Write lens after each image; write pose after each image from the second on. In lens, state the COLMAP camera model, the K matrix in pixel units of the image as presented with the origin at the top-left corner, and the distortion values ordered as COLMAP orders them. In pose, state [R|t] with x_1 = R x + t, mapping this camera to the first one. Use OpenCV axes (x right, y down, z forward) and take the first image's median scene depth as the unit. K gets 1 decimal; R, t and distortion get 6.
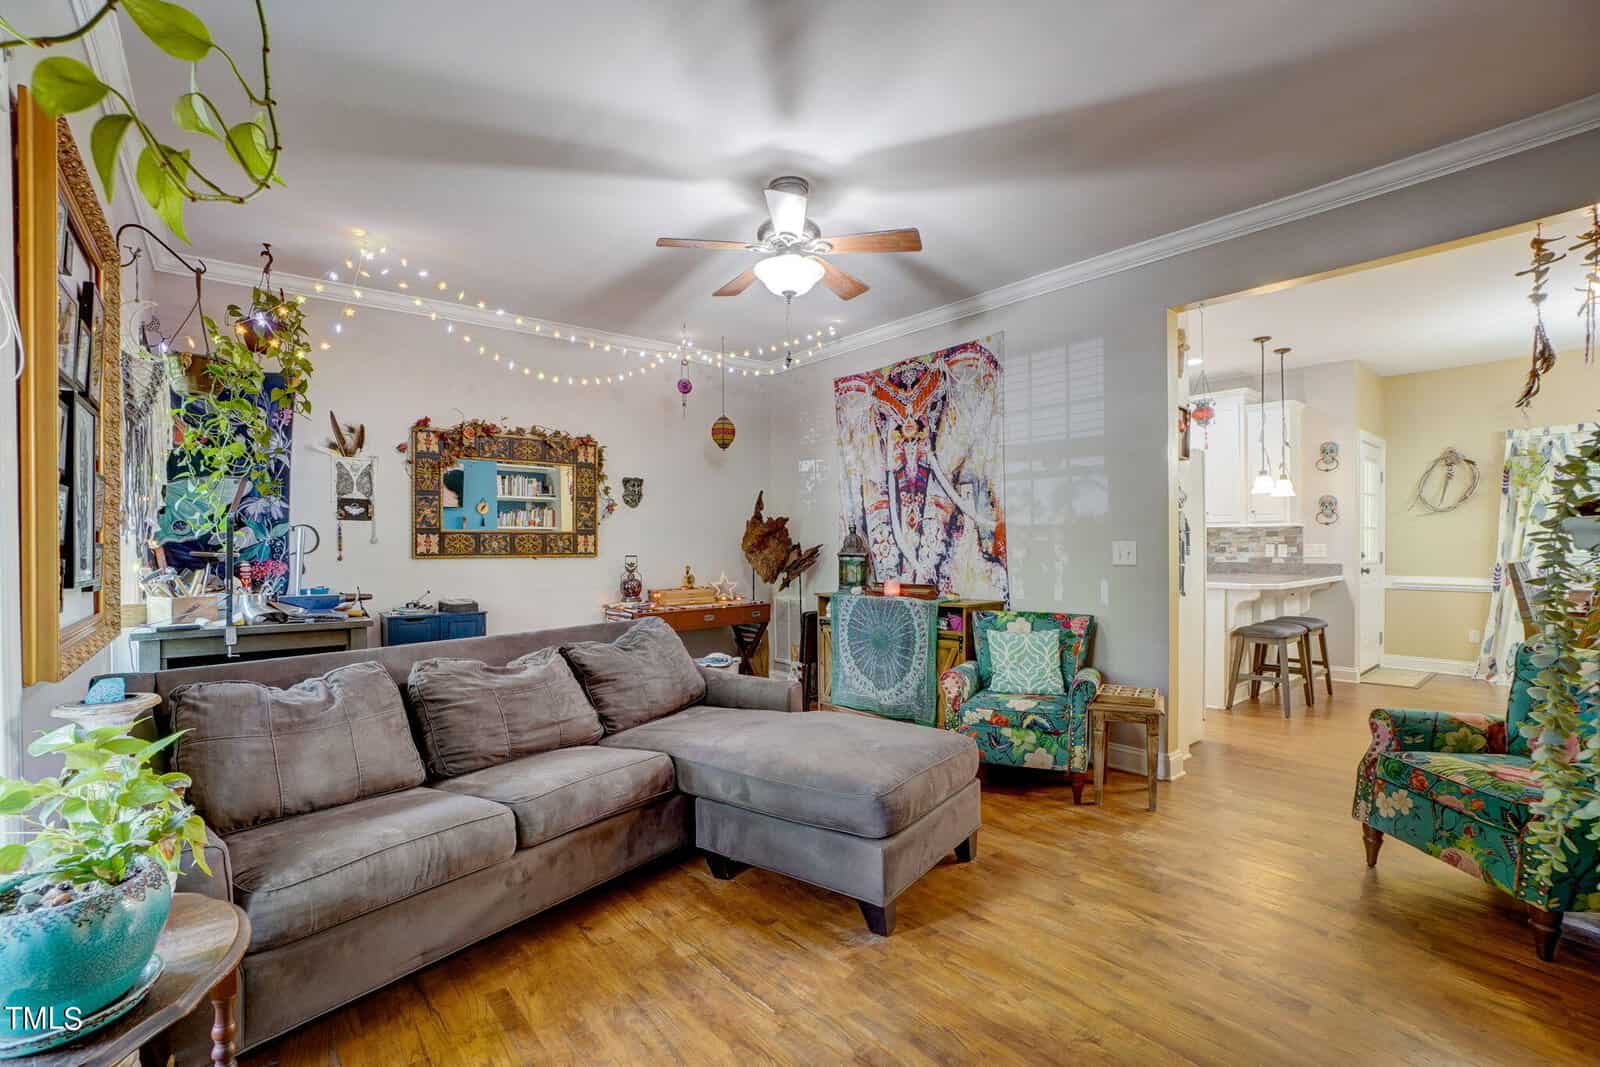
lens RADIAL K [[714.8, 0, 789.1], [0, 714.8, 537.2], [0, 0, 1]] dist [-0.047853, 0.014159]
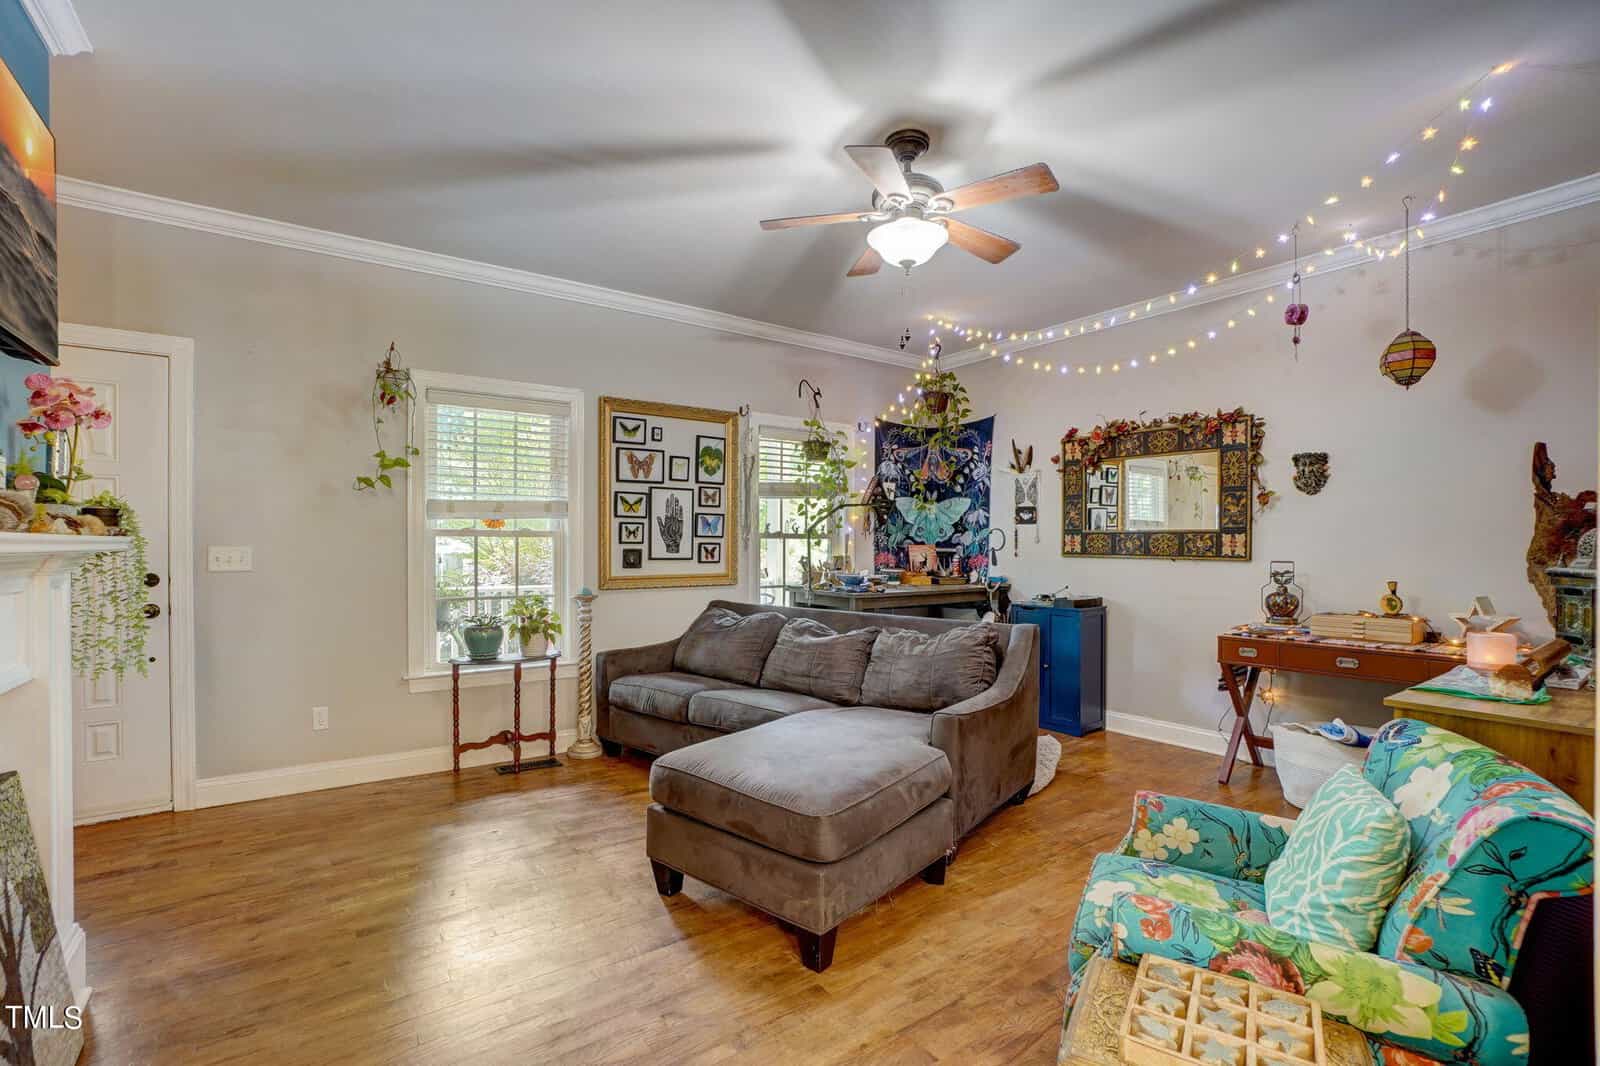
lens RADIAL K [[714.8, 0, 794.6], [0, 714.8, 544.4], [0, 0, 1]] dist [-0.047853, 0.014159]
pose [[-0.072008, 0.004811, -0.997392, 0.621605], [0.002807, 0.999985, 0.004621, 0.004410], [0.997400, -0.002466, -0.072020, 0.648046]]
